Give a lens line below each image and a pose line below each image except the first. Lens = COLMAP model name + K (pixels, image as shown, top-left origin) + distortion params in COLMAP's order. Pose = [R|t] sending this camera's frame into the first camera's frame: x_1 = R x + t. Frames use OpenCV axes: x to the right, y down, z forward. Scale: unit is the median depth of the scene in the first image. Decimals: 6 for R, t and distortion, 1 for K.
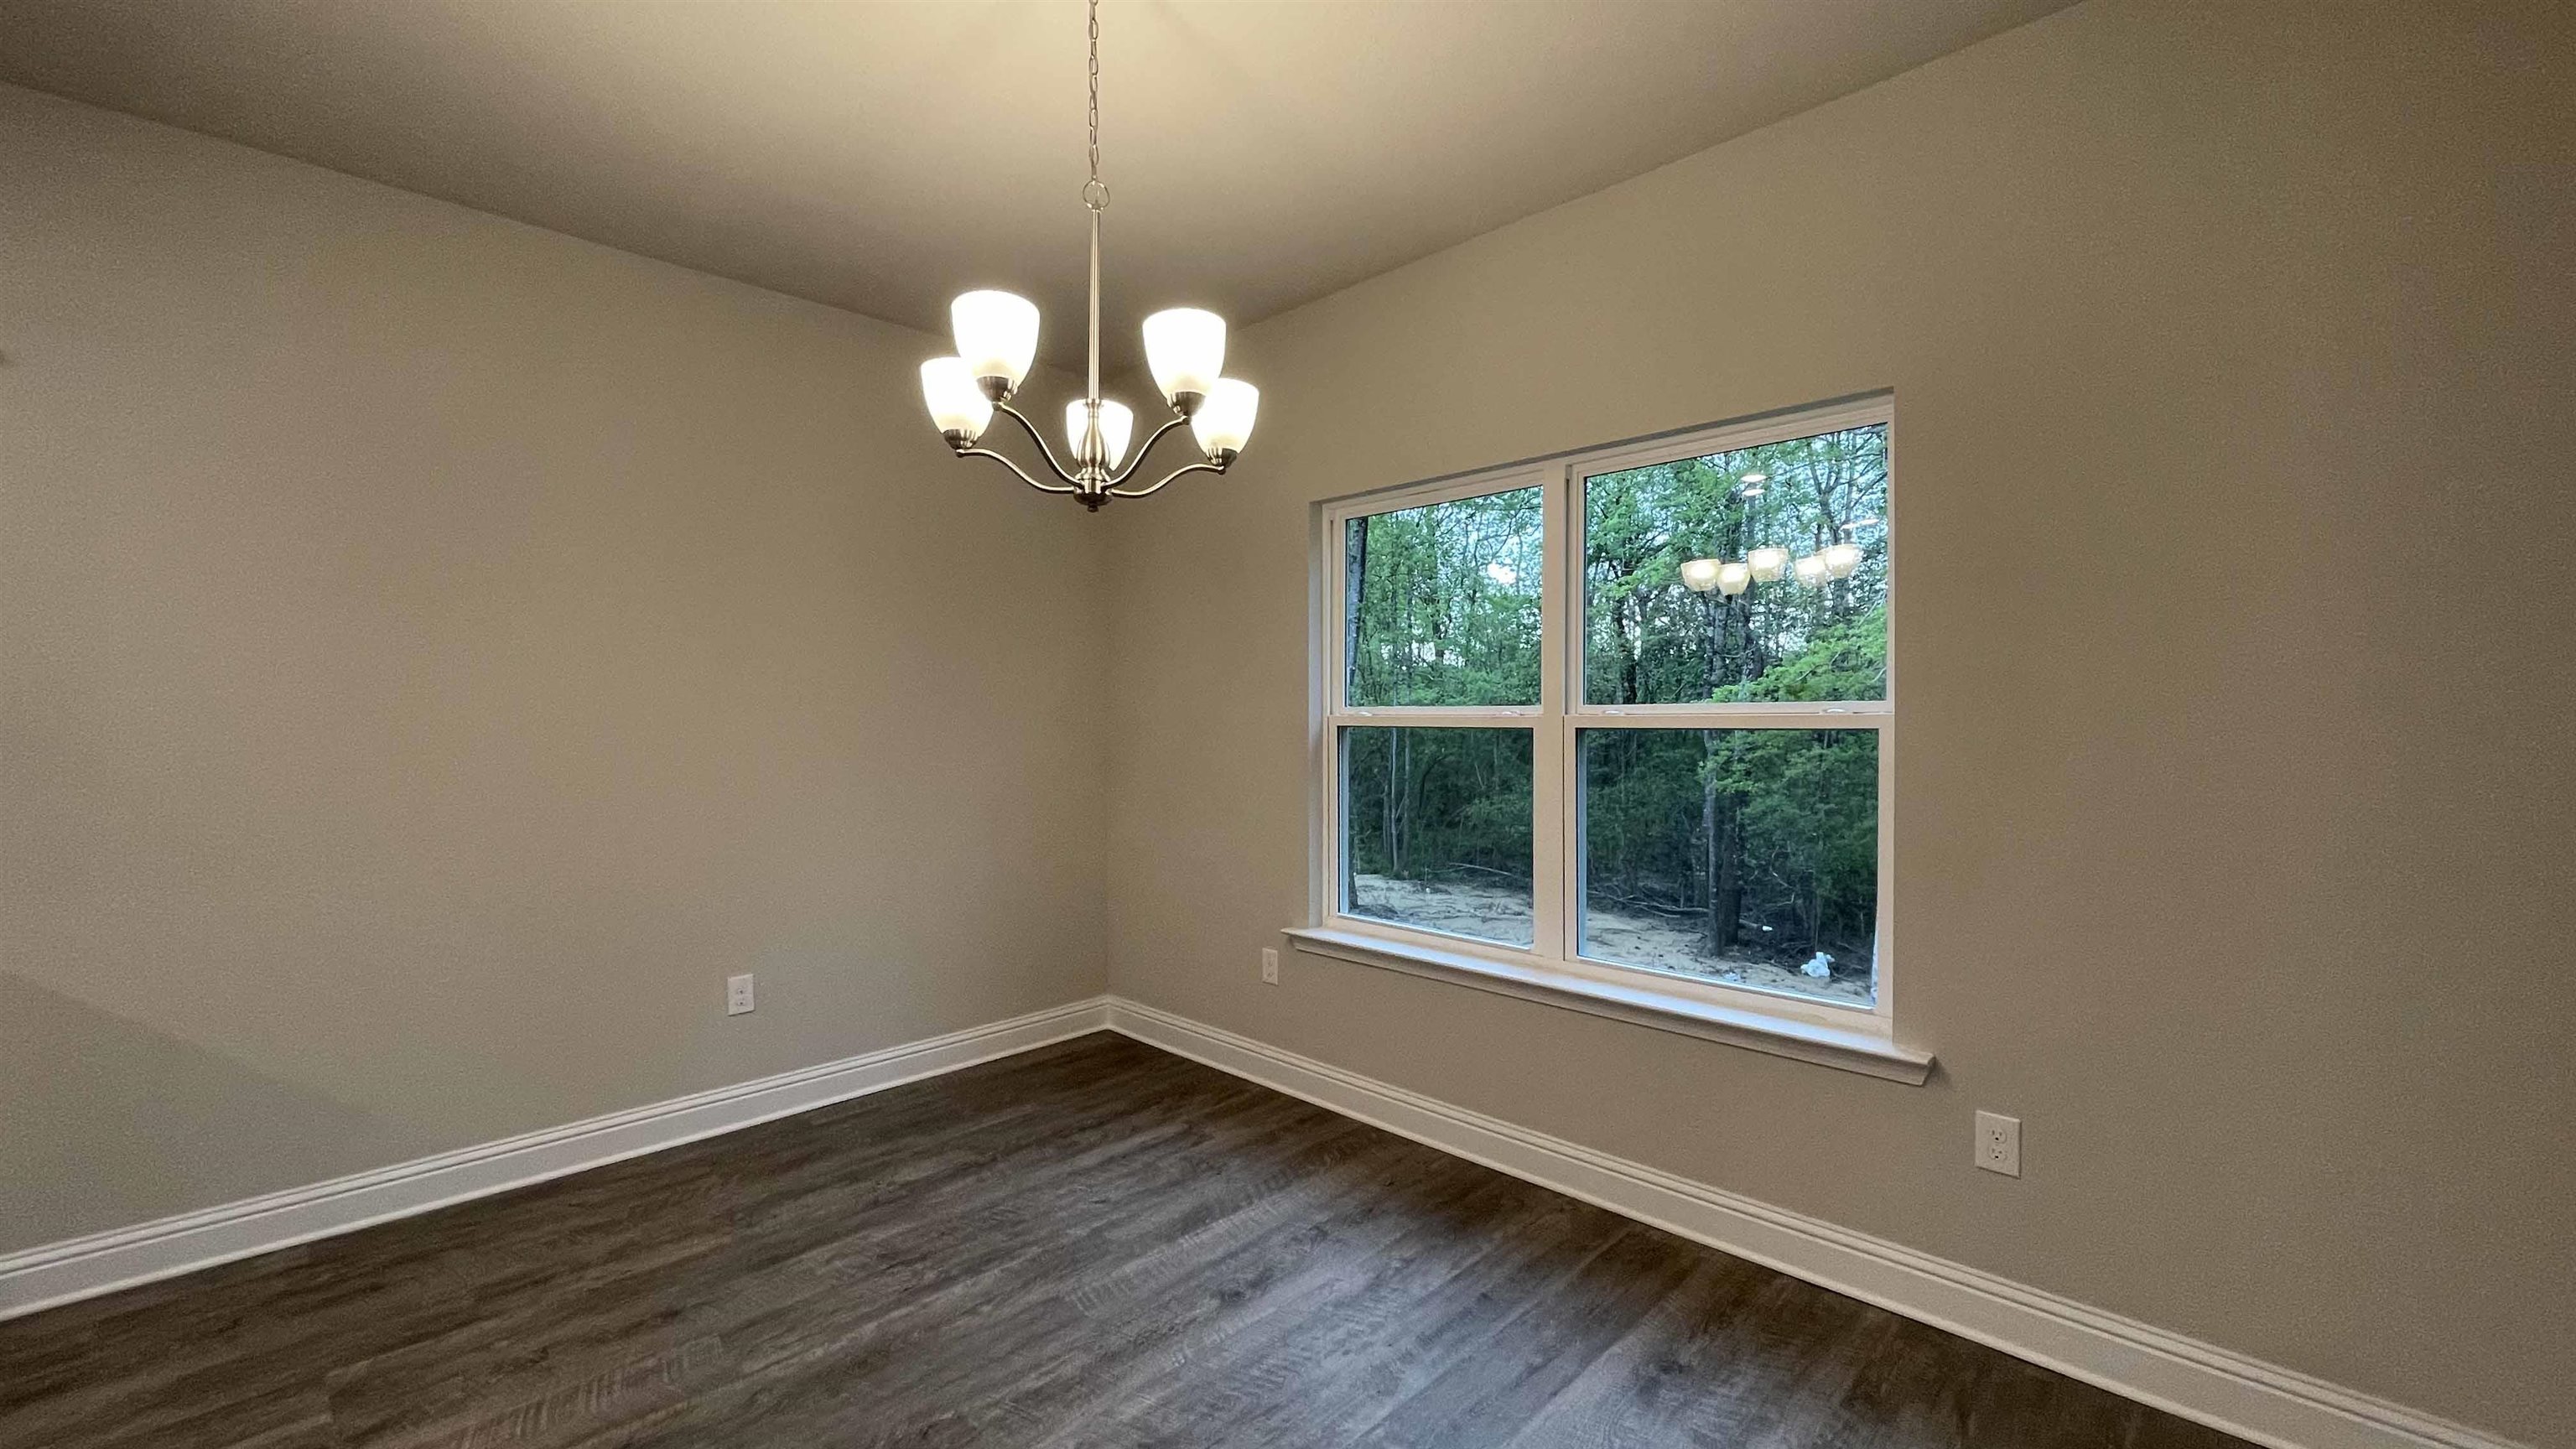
lens RADIAL K [[1062.7, 0, 1278.8], [0, 1062.7, 711.2], [0, 0, 1]] dist [-0.011418, 0.000187]
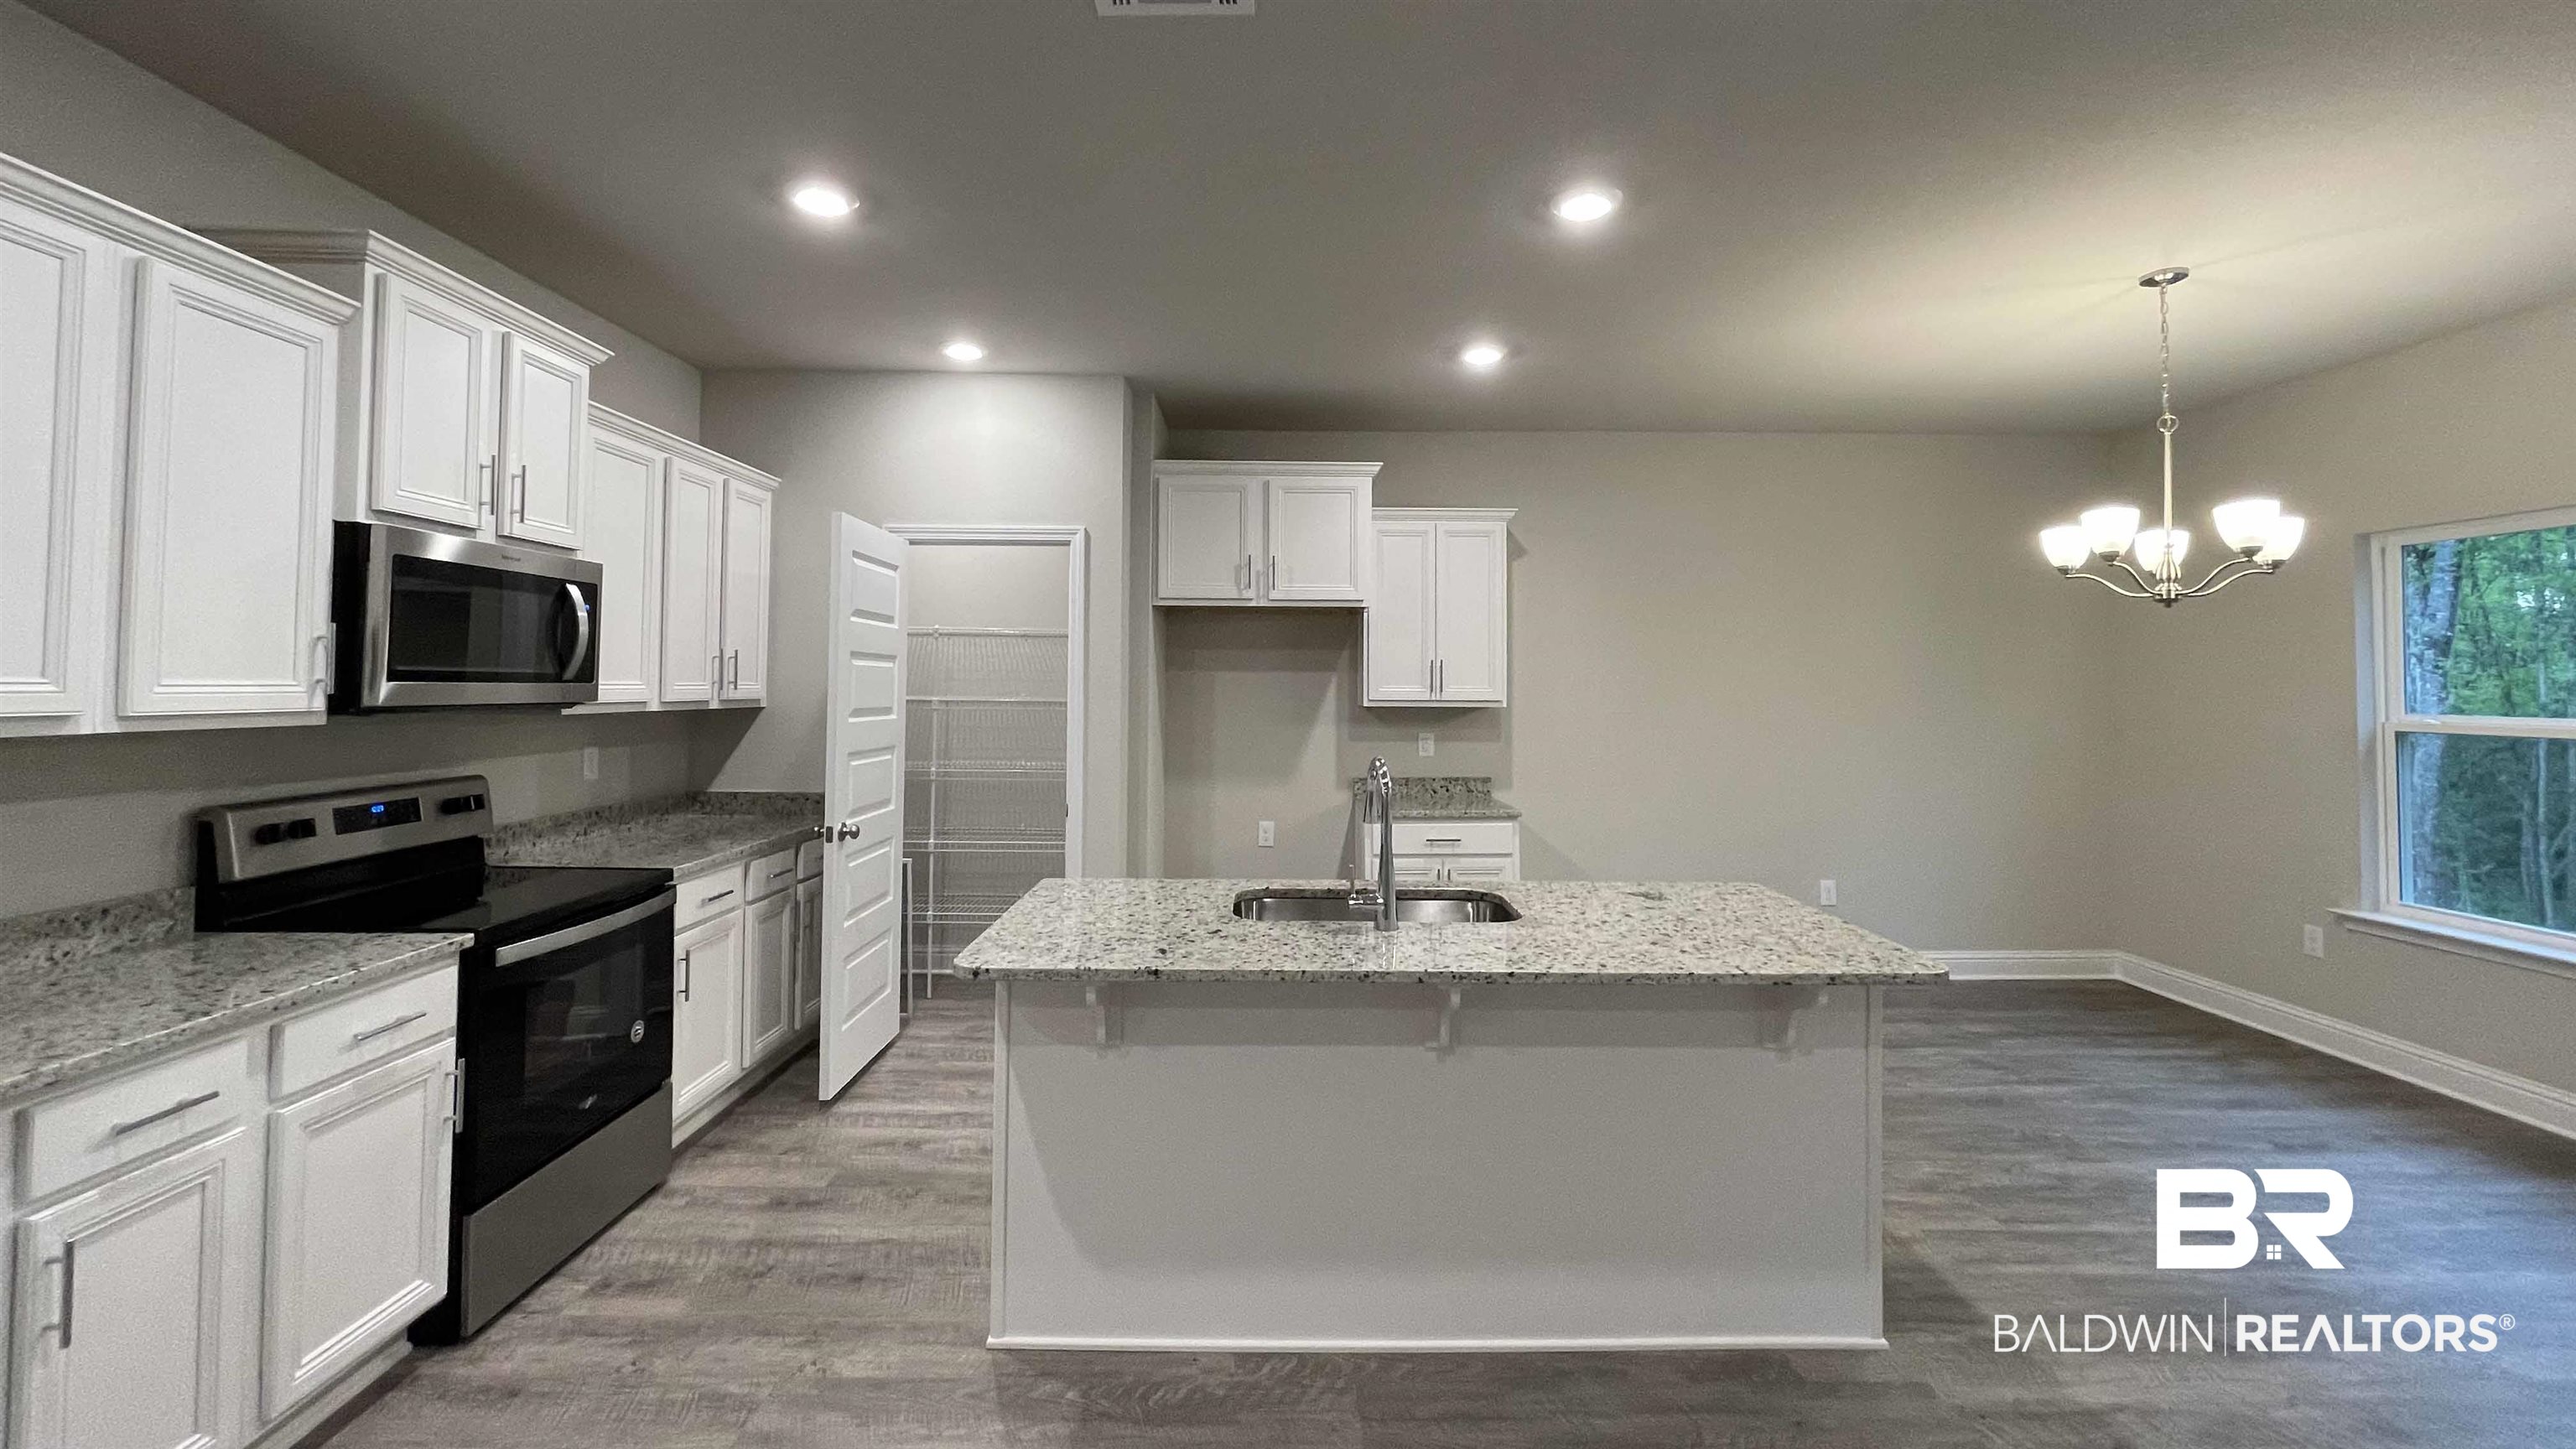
lens RADIAL K [[1002.0, 0, 1280.8], [0, 1002.0, 651.9], [0, 0, 1]] dist [-0.000410, -0.003302]
pose [[0.698869, -0.016218, -0.715066, -0.014409], [-0.007624, 0.999517, -0.030120, -0.033130], [0.715209, 0.026502, 0.698408, -0.621017]]
